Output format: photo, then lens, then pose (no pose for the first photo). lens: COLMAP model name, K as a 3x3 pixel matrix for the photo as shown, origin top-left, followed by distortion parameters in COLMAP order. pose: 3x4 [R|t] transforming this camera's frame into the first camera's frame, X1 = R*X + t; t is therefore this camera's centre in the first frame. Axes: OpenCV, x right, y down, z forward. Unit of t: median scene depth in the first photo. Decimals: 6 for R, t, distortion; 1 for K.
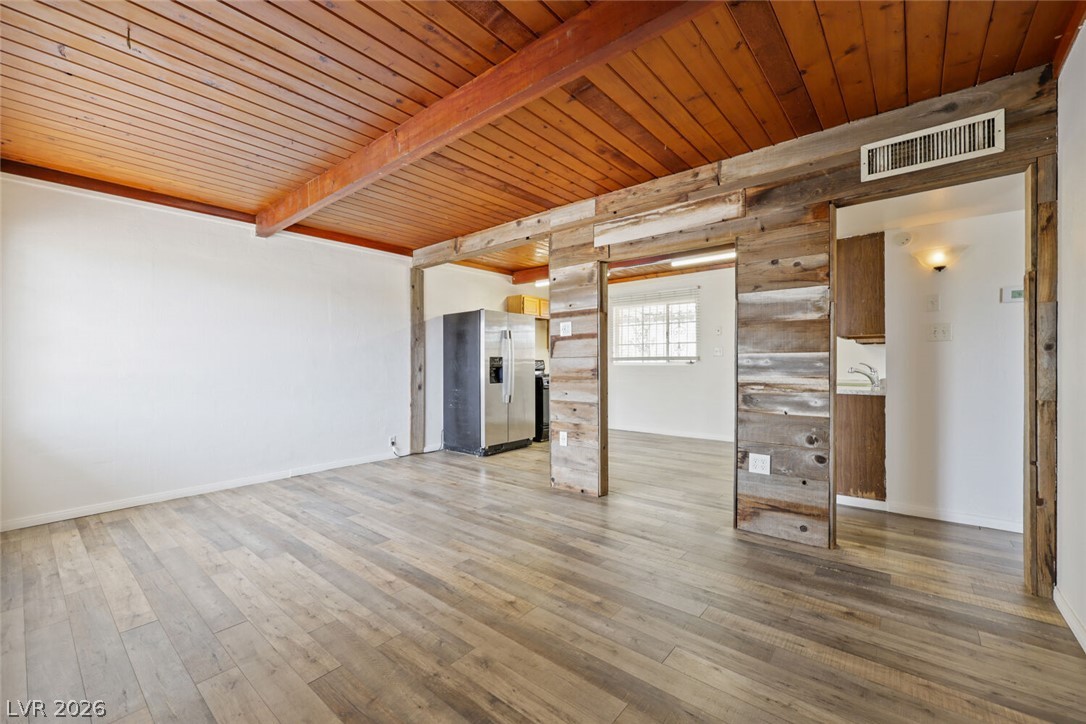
lens RADIAL K [[439.9, 0, 543.0], [0, 439.9, 362.0], [0, 0, 1]] dist [0.001914, 0.000256]
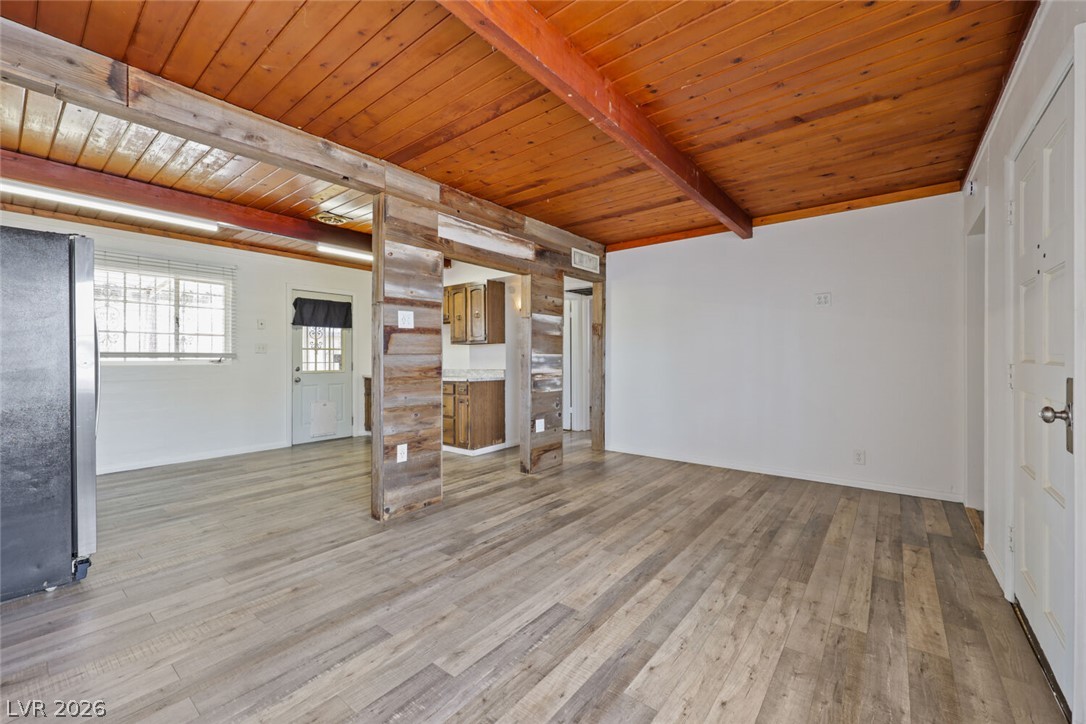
lens RADIAL K [[439.9, 0, 543.0], [0, 439.9, 362.0], [0, 0, 1]] dist [0.001914, 0.000256]
pose [[-0.021249, -0.001890, 0.999772, -0.907419], [0.001328, 0.999997, 0.001918, 0.004608], [-0.999773, 0.001369, -0.021247, 0.882187]]
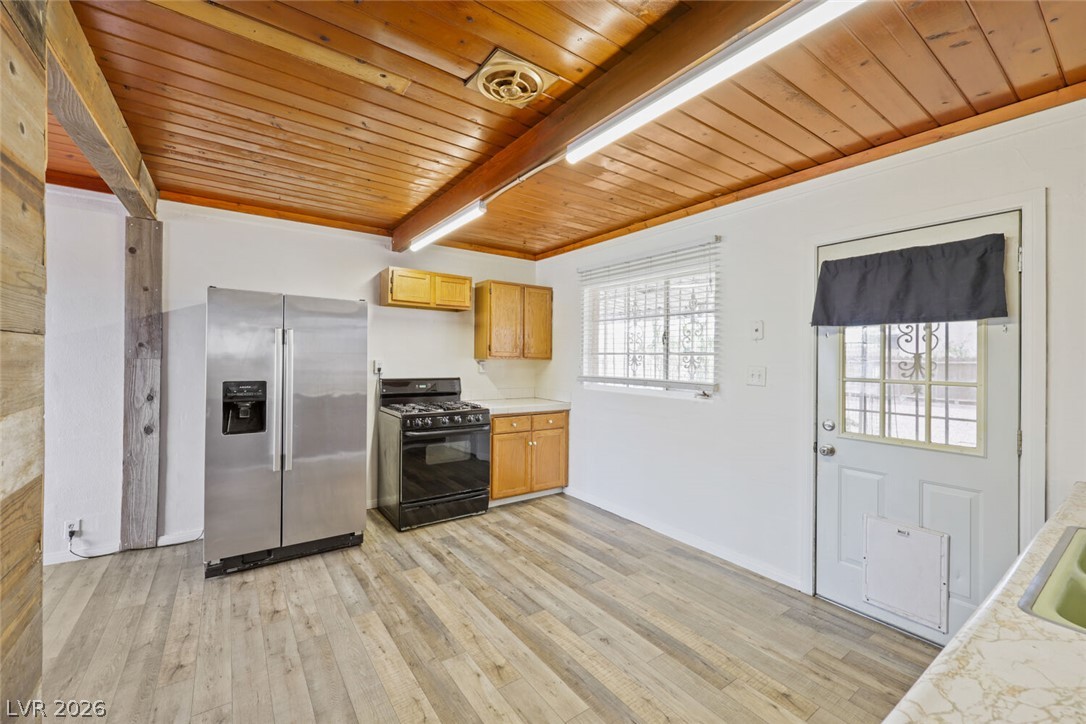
lens RADIAL K [[436.9, 0, 539.3], [0, 436.9, 351.9], [0, 0, 1]] dist [0.000543, 0.000216]
pose [[0.966410, 0.016014, -0.256505, 0.560345], [-0.019639, 0.999740, -0.011573, -0.074328], [0.256253, 0.016222, 0.966474, 0.959067]]
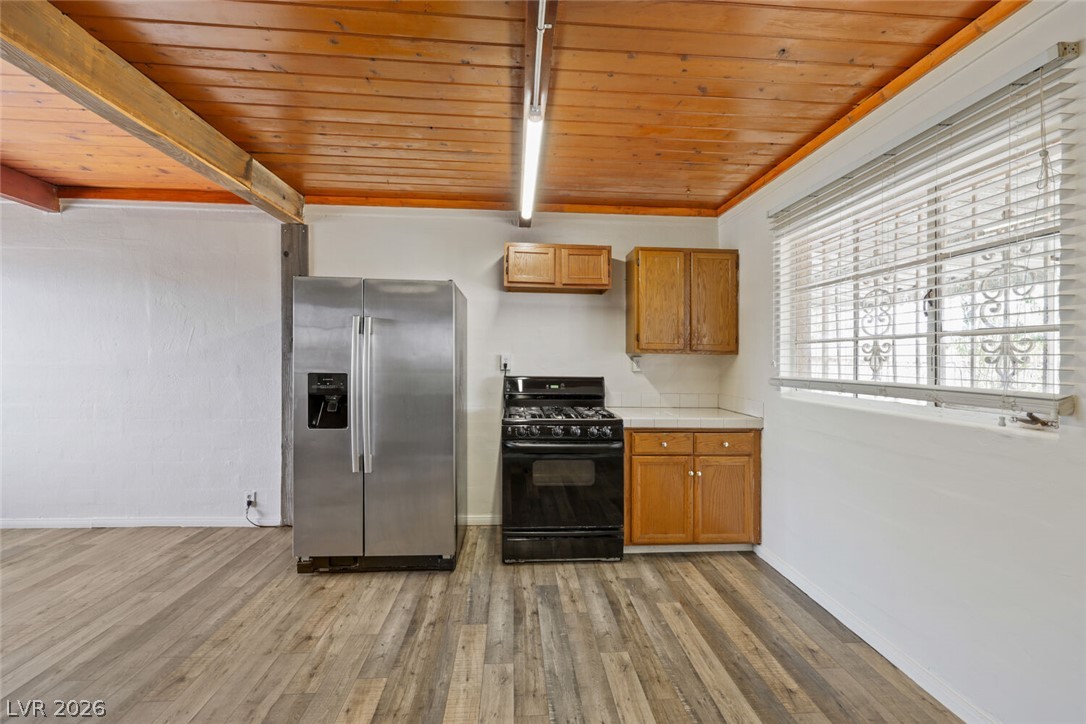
lens RADIAL K [[439.8, 0, 545.5], [0, 439.8, 355.7], [0, 0, 1]] dist [0.000414, -0.000014]
pose [[0.694151, 0.008189, -0.719783, 0.644563], [-0.015974, 0.999864, -0.004030, -0.052385], [0.719652, 0.014295, 0.694187, 1.341543]]
